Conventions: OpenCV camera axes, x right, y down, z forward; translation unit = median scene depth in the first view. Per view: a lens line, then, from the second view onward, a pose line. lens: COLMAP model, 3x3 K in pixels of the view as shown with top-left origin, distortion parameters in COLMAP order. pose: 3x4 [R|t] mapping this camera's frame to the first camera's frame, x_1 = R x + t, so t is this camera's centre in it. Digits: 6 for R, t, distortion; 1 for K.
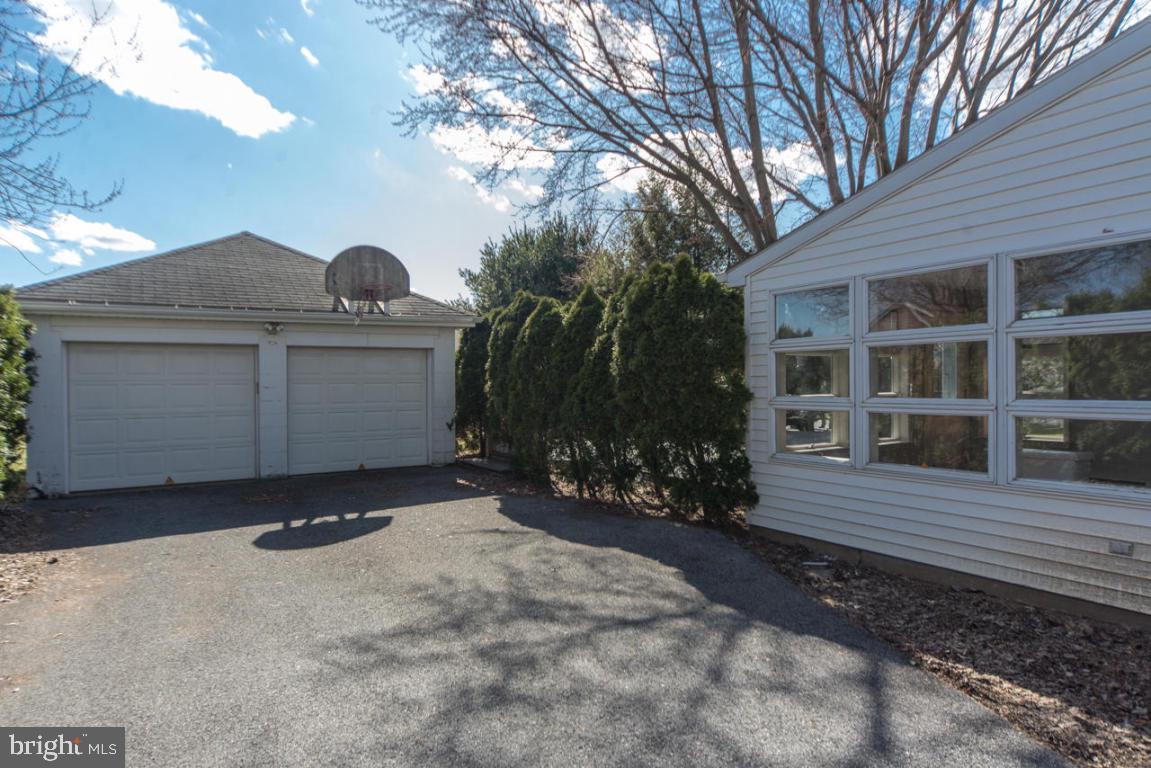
lens RADIAL K [[722.4, 0, 575.5], [0, 722.4, 384.0], [0, 0, 1]] dist [-0.000882, -0.000059]
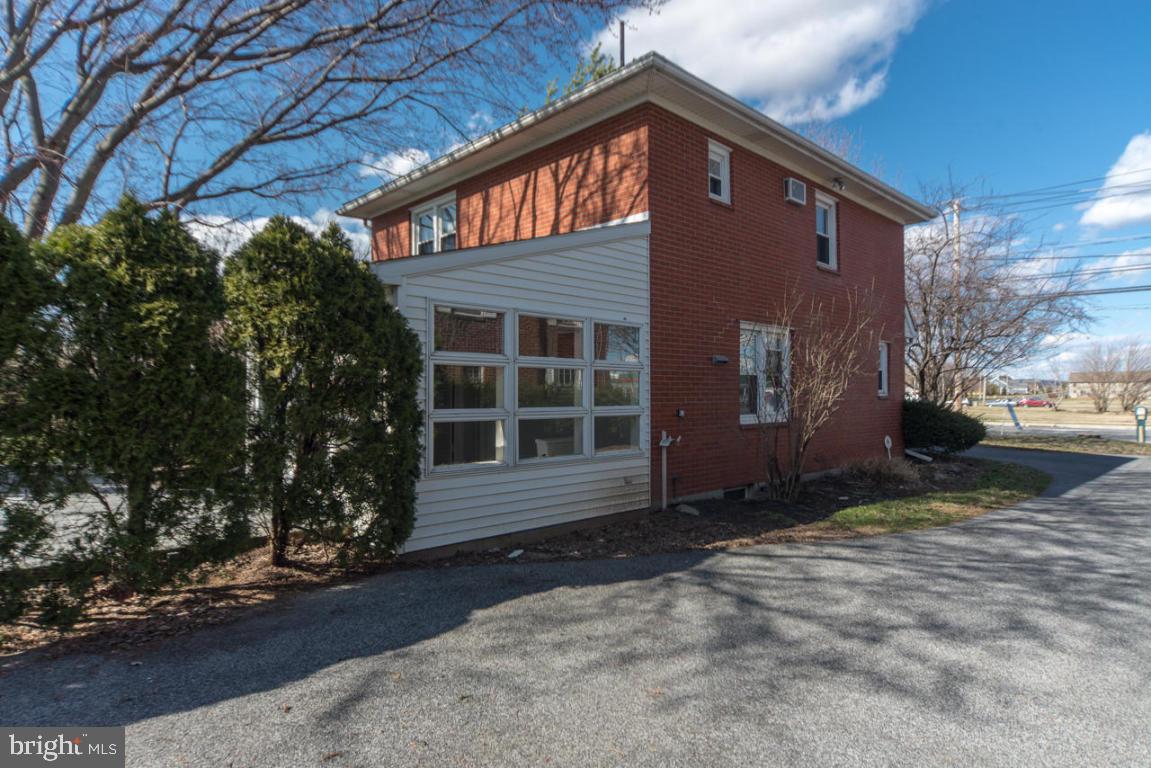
lens RADIAL K [[627.4, 0, 575.5], [0, 627.4, 384.0], [0, 0, 1]] dist [0.000895, -0.000044]
pose [[-0.217223, 0.014055, 0.976021, -0.837558], [-0.008057, 0.999836, -0.016192, -0.006962], [-0.976089, -0.011381, -0.217074, 1.424564]]
